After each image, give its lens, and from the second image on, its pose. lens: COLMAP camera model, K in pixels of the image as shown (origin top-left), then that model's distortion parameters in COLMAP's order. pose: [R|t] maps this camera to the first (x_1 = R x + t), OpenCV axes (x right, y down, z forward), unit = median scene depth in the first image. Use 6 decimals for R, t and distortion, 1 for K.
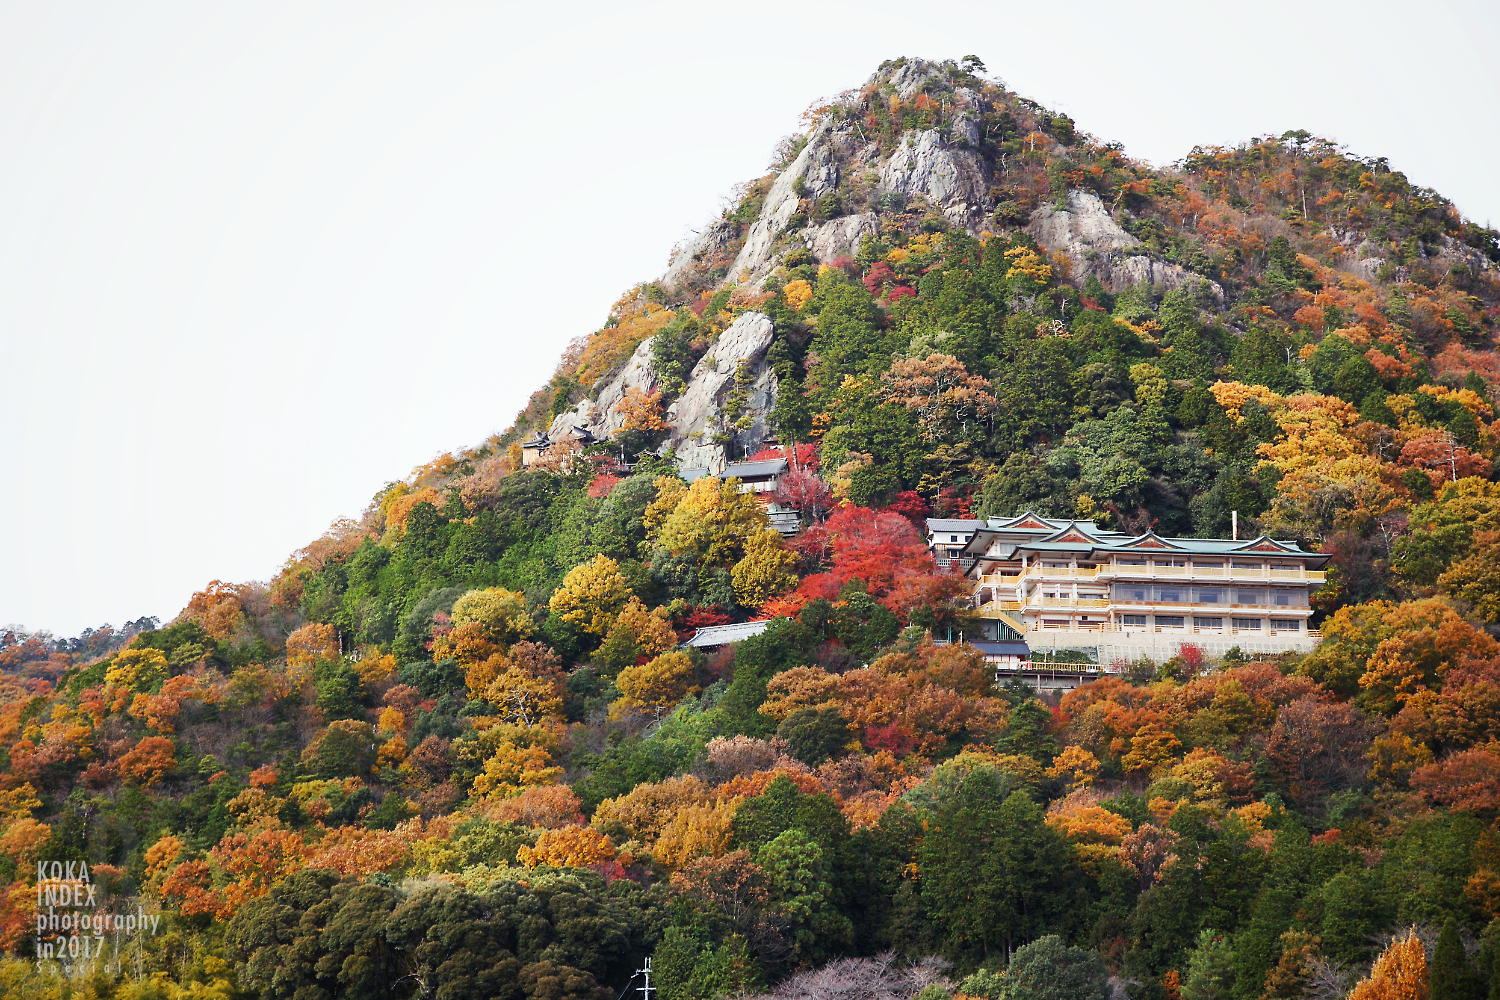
lens RADIAL K [[3665.0, 0, 748.0], [0, 3665.0, 457.8], [0, 0, 1]] dist [0.385632, -0.084899]
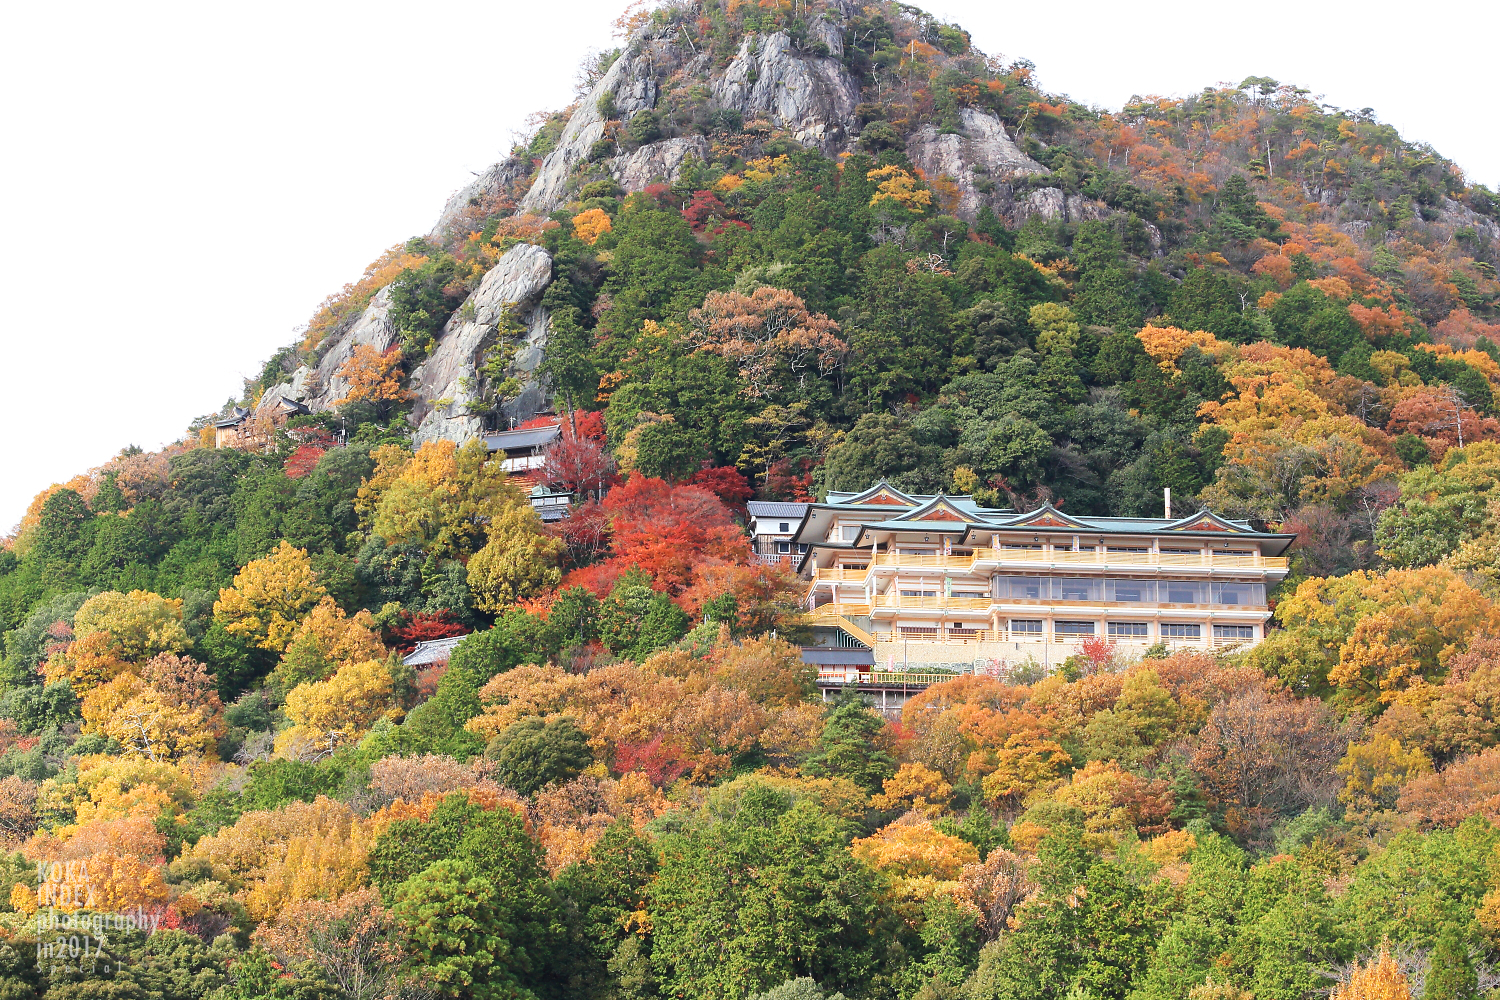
lens RADIAL K [[3884.9, 0, 750.0], [0, 3884.9, 500.0], [0, 0, 1]] dist [0.068658, -0.106255]
pose [[0.999967, -0.004994, 0.006376, 0.044434], [0.005269, 0.999023, -0.043887, 0.050269], [-0.006151, 0.043919, 0.999016, 0.232086]]
